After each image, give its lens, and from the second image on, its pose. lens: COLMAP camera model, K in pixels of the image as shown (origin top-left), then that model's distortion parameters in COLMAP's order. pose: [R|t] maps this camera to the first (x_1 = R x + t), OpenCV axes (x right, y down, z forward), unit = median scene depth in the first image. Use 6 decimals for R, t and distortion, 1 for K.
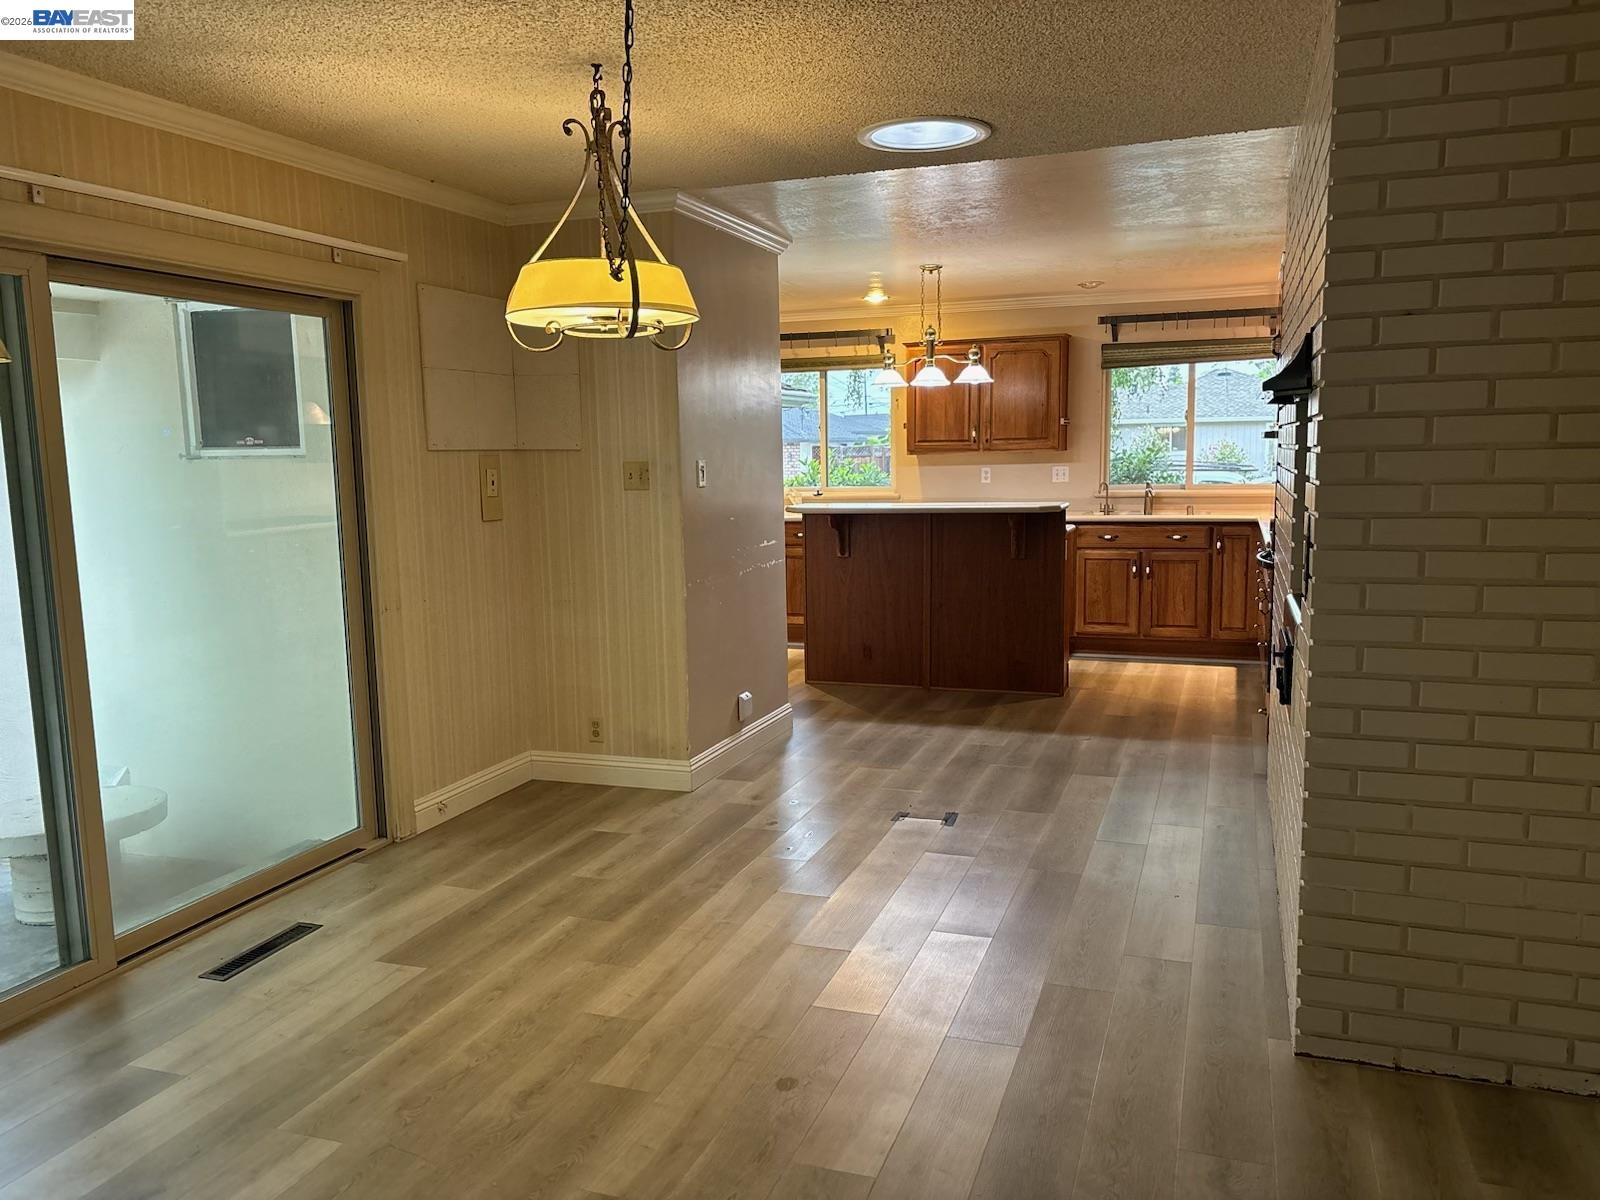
lens RADIAL K [[1183.7, 0, 800.0], [0, 1183.7, 600.0], [0, 0, 1]] dist [0.002449, 0.000829]
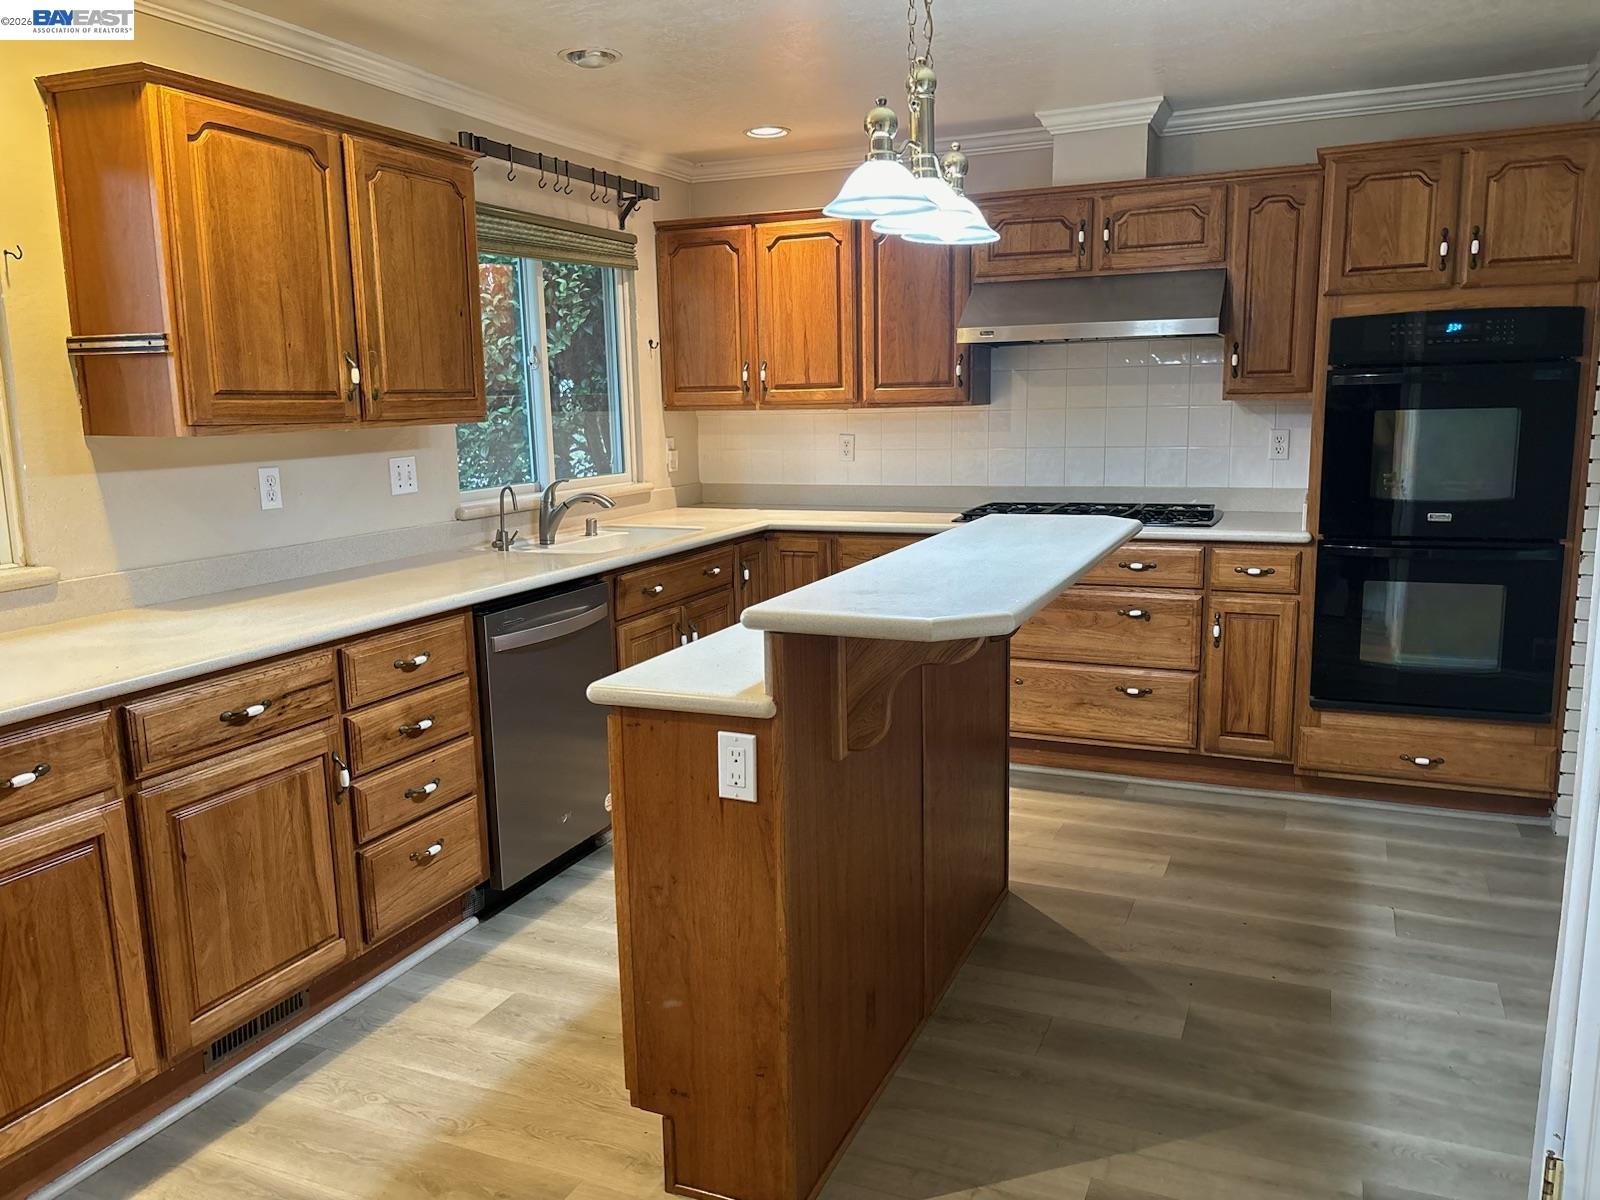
lens RADIAL K [[1183.7, 0, 800.0], [0, 1183.7, 600.0], [0, 0, 1]] dist [0.002449, 0.000829]
pose [[0.065768, -0.149923, 0.986508, -0.218690], [0.141207, 0.980097, 0.139534, -0.102676], [-0.987793, 0.130125, 0.085630, 0.830189]]
